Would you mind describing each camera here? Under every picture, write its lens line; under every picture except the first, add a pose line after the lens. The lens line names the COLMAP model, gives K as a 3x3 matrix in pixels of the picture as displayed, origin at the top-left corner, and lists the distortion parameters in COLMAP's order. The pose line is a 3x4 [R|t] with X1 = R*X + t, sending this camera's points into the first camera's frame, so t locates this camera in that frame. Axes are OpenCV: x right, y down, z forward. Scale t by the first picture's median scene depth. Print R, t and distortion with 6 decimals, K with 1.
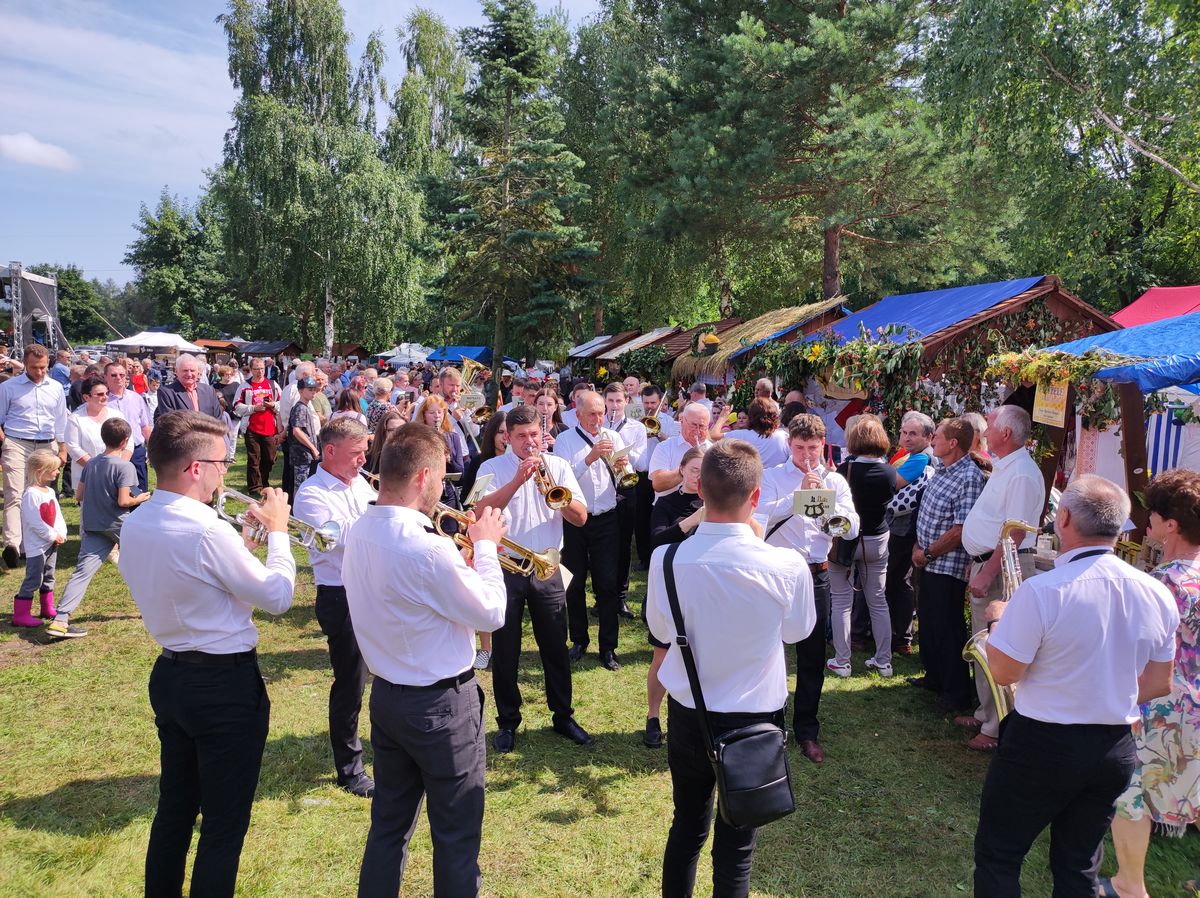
lens RADIAL K [[869.3, 0, 592.1], [0, 869.3, 482.0], [0, 0, 1]] dist [0.013640, -0.009374]
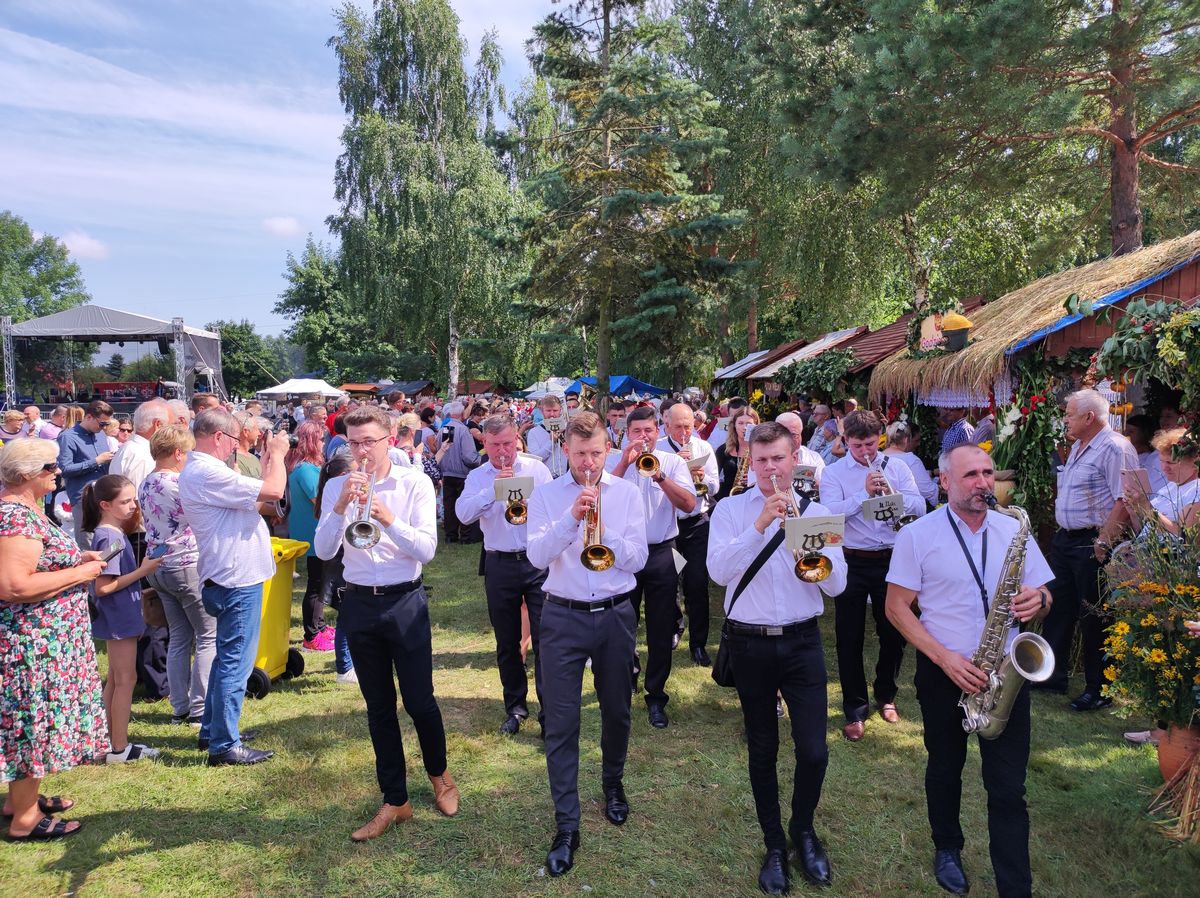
lens RADIAL K [[884.7, 0, 598.9], [0, 884.7, 456.8], [0, 0, 1]] dist [0.020929, -0.019597]
pose [[0.984334, -0.035618, -0.172677, 0.009996], [0.024554, 0.997531, -0.065793, -0.035608], [0.174594, 0.060522, 0.982779, 0.294442]]
